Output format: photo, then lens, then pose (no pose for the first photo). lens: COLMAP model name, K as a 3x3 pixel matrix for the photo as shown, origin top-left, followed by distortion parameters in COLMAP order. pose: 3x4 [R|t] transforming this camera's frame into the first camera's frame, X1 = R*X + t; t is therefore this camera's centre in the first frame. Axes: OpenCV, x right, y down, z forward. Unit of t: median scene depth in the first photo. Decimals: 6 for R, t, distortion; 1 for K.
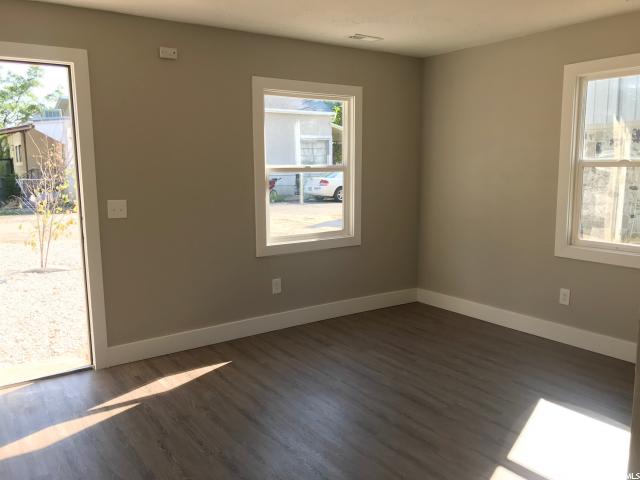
lens RADIAL K [[533.0, 0, 320.0], [0, 533.0, 240.0], [0, 0, 1]] dist [0.062797, -0.091315]
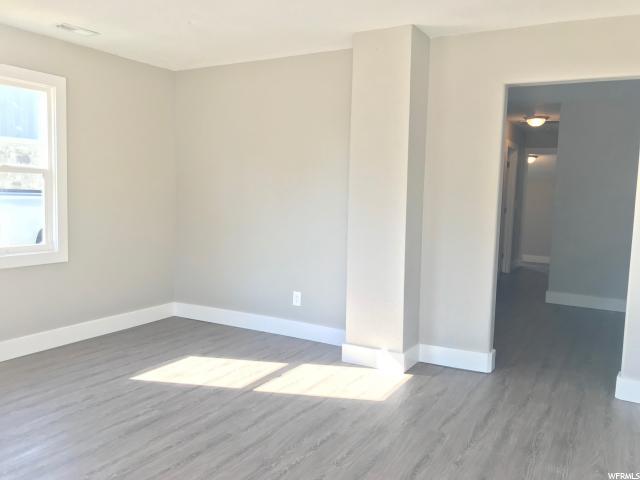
lens RADIAL K [[533.0, 0, 320.0], [0, 533.0, 240.0], [0, 0, 1]] dist [0.062797, -0.091315]
pose [[-0.443528, -0.060937, 0.894186, -0.838090], [0.113982, 0.985750, 0.123713, -0.083018], [-0.888983, 0.156791, -0.430262, 1.279435]]
